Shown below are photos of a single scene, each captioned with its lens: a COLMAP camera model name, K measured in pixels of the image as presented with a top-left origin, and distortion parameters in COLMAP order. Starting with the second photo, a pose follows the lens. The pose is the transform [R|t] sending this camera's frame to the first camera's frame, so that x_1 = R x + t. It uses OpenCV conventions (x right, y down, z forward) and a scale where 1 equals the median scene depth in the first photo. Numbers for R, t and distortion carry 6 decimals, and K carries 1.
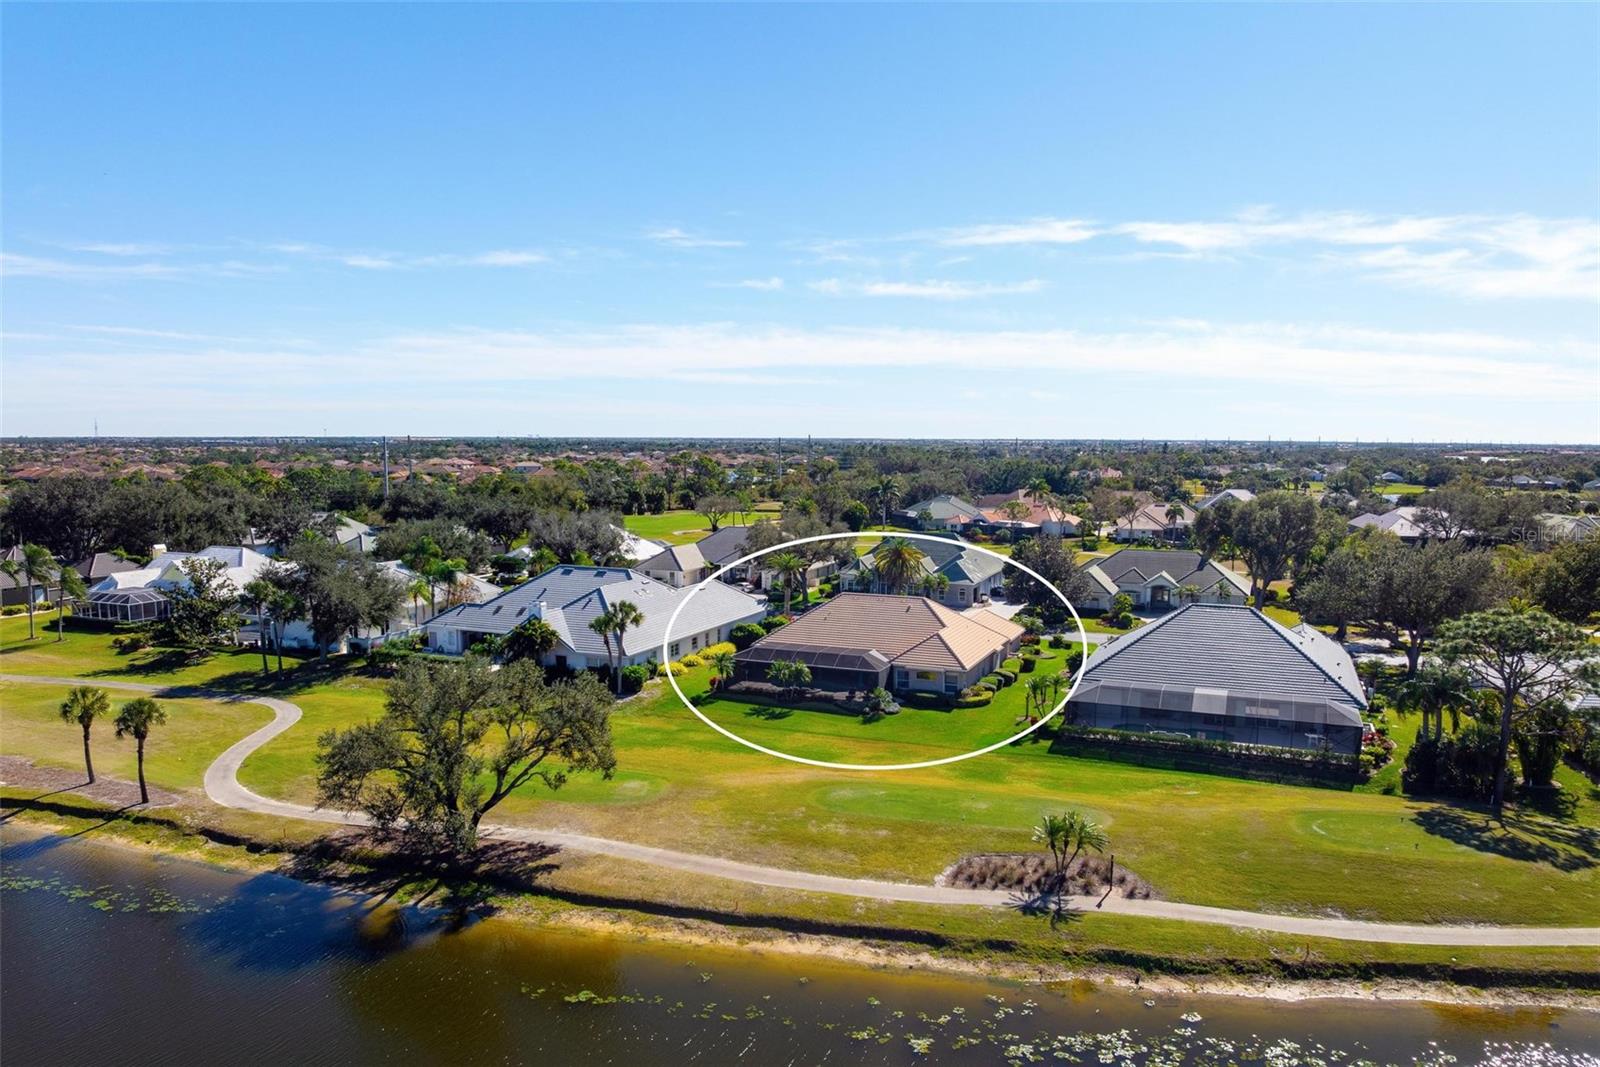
lens RADIAL K [[1137.3, 0, 796.3], [0, 1137.3, 561.4], [0, 0, 1]] dist [-0.029282, 0.001028]
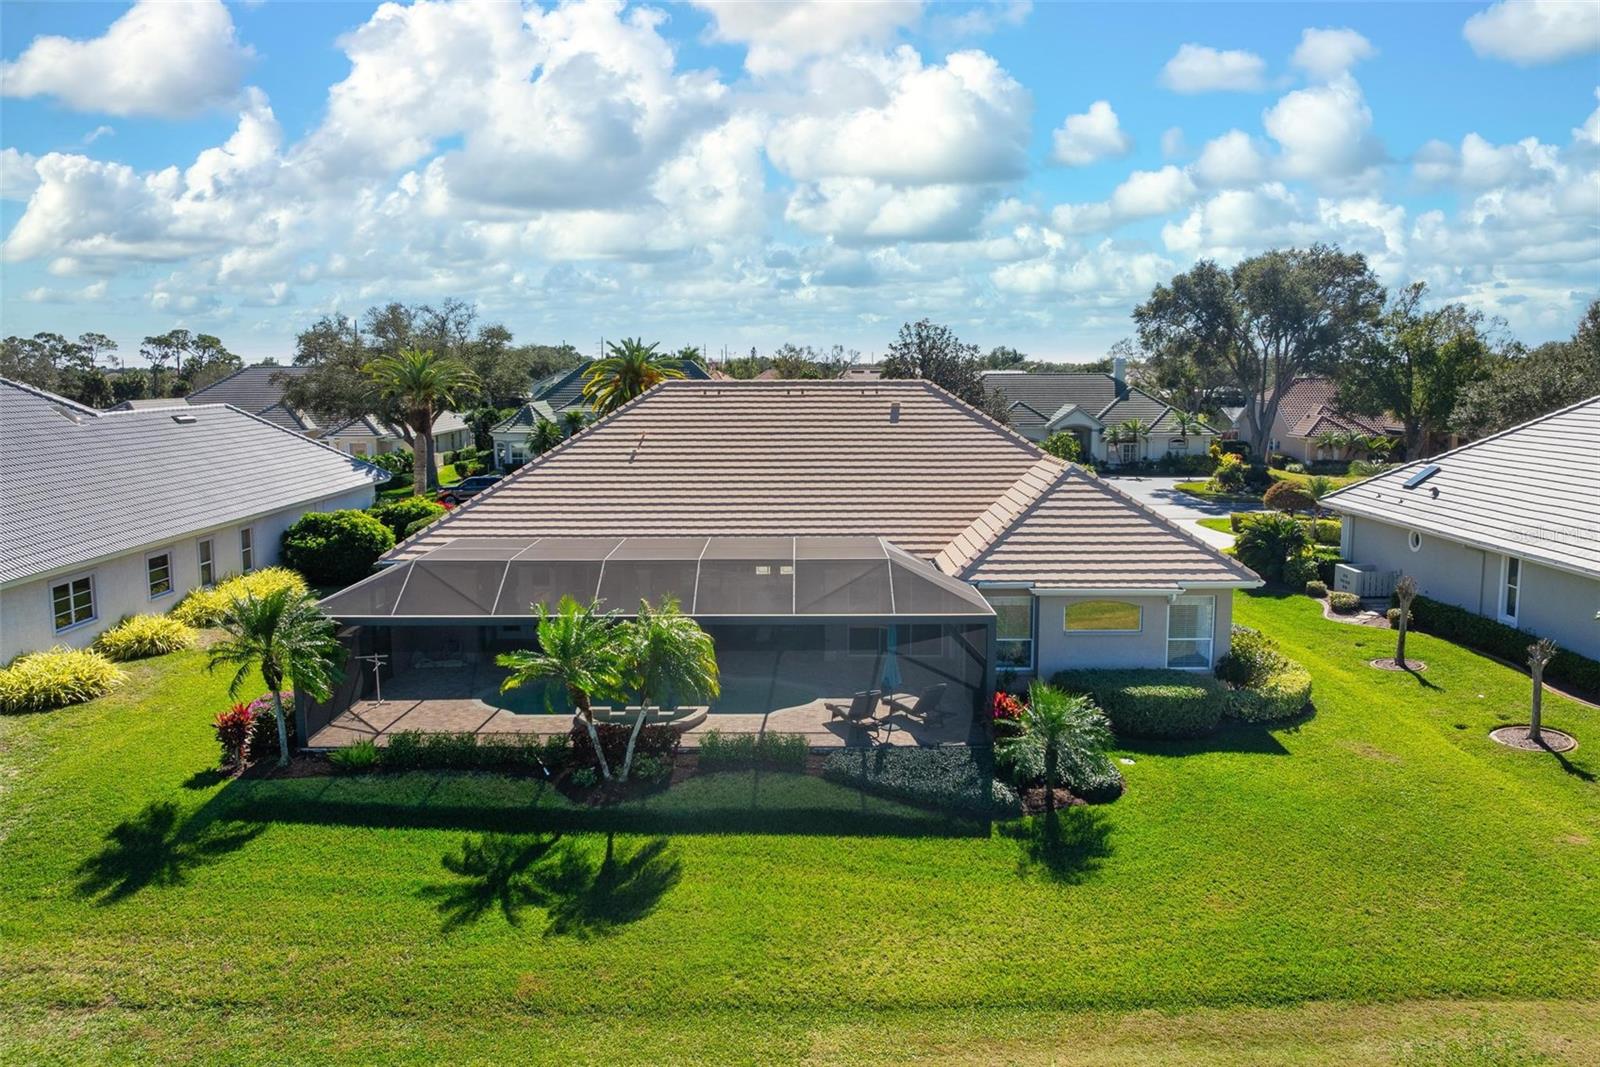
lens RADIAL K [[1134.4, 0, 798.7], [0, 1134.4, 493.5], [0, 0, 1]] dist [-0.032923, 0.000678]
pose [[0.921894, -0.054844, 0.383541, -0.052480], [0.054179, 0.998452, 0.012547, 0.062916], [-0.383635, 0.009212, 0.923439, 0.747838]]
